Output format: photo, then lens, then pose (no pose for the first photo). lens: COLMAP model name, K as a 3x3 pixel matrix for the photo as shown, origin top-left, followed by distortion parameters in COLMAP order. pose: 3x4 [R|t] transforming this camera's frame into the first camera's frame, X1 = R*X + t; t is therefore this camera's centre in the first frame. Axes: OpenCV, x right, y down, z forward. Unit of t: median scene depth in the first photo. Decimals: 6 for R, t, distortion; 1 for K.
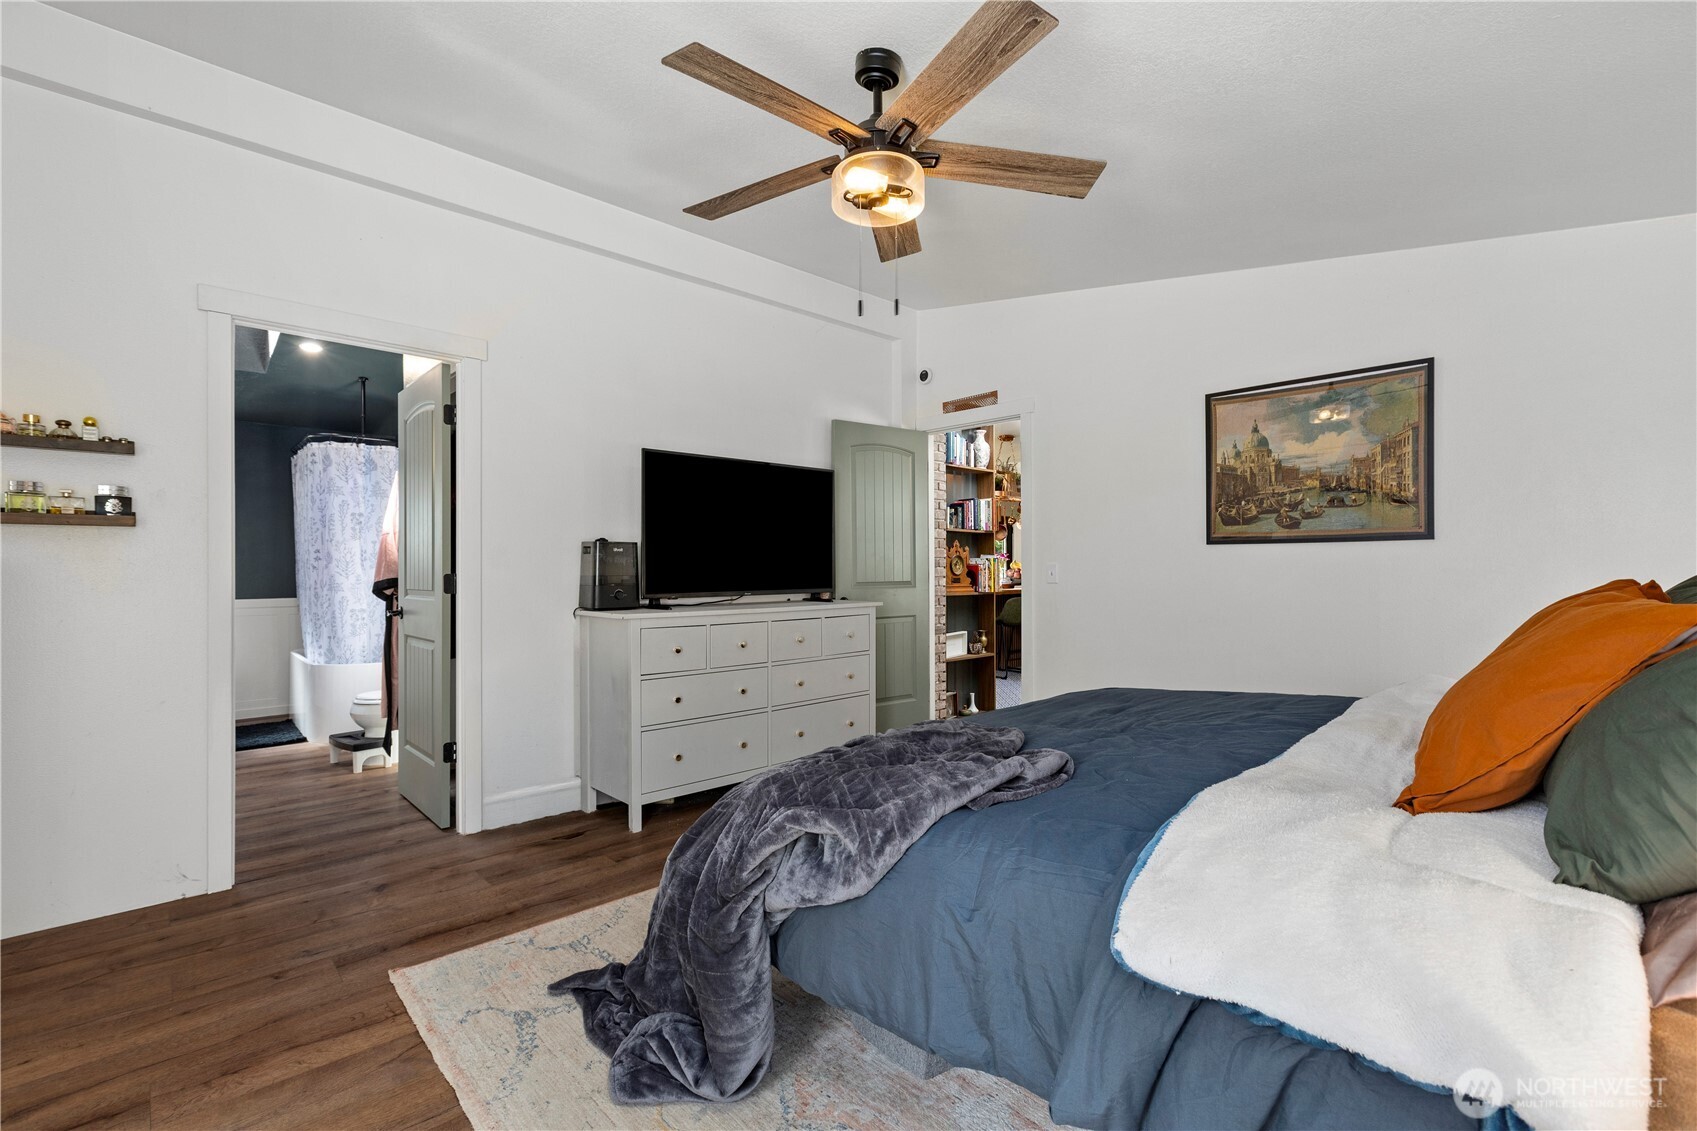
lens RADIAL K [[766.3, 0, 846.4], [0, 766.3, 563.9], [0, 0, 1]] dist [-0.002566, 0.000038]
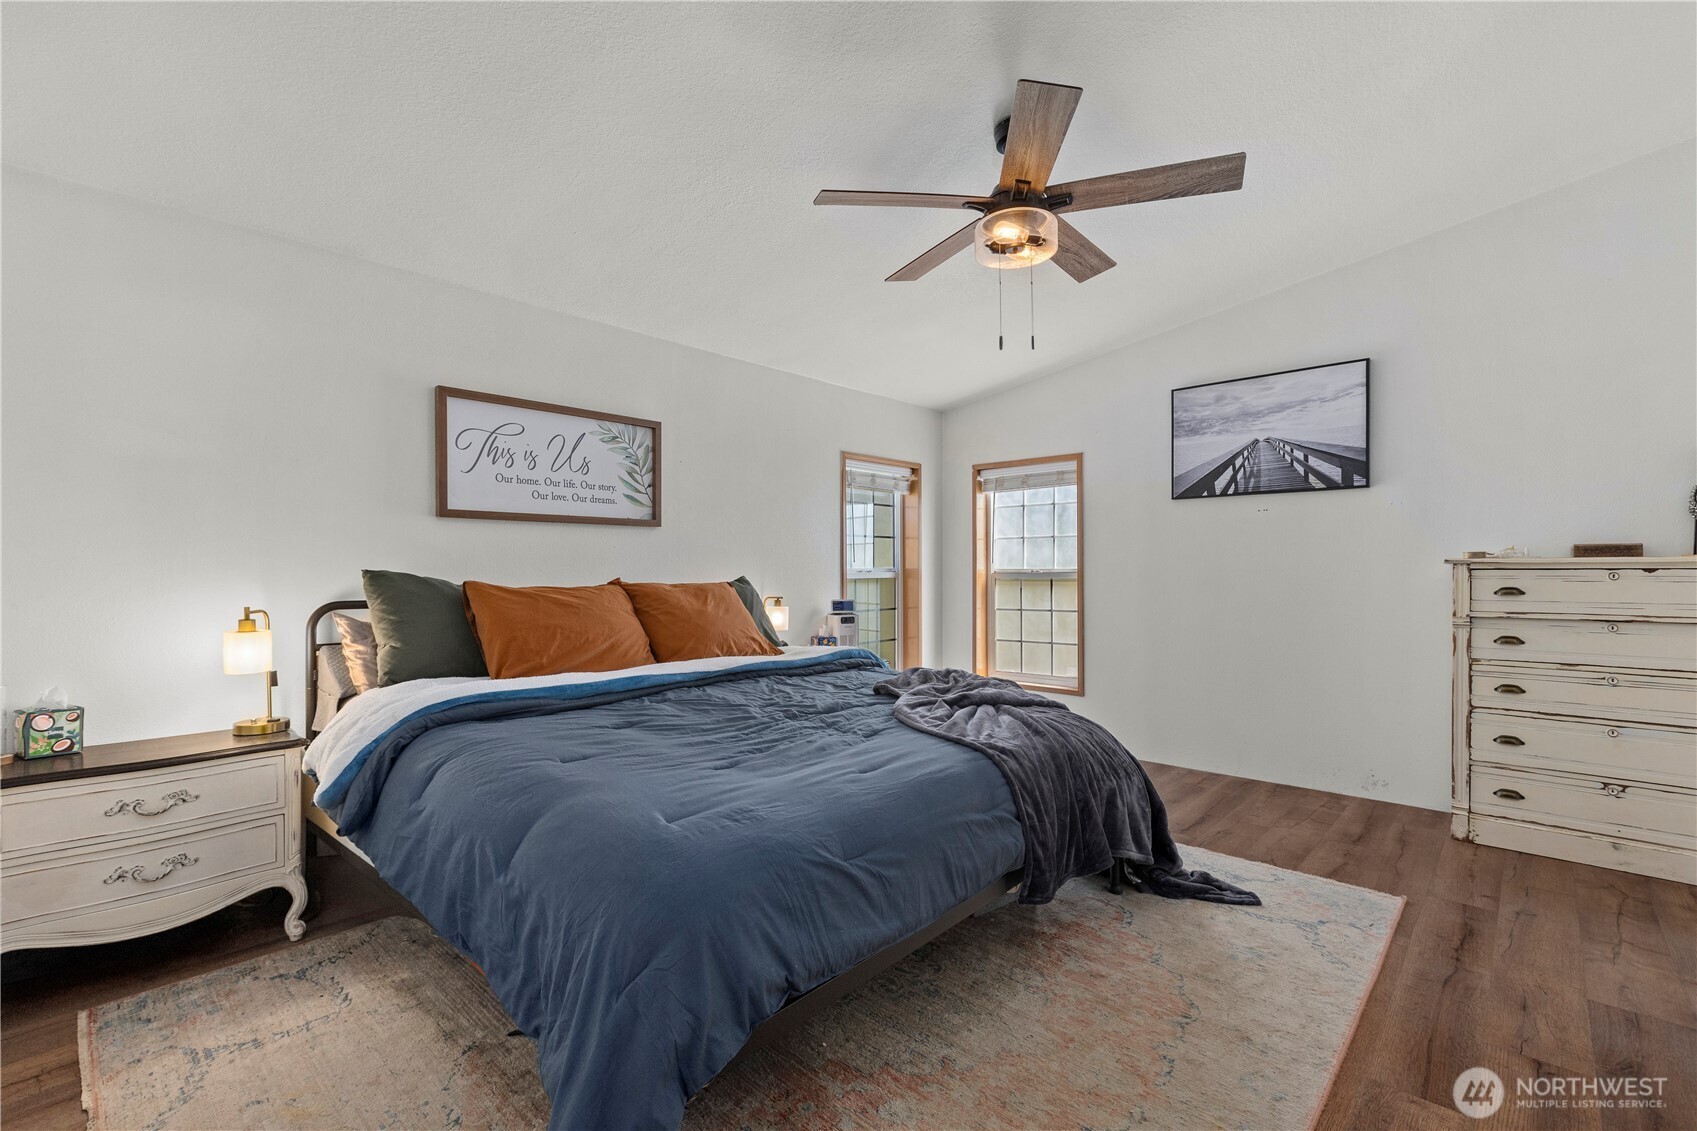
lens RADIAL K [[766.3, 0, 849.7], [0, 766.3, 566.8], [0, 0, 1]] dist [-0.002566, 0.000038]
pose [[-0.995613, 0.003087, -0.093521, 0.359405], [0.002863, 0.999993, 0.002527, 0.001959], [0.093528, 0.002249, -0.995614, 1.939803]]
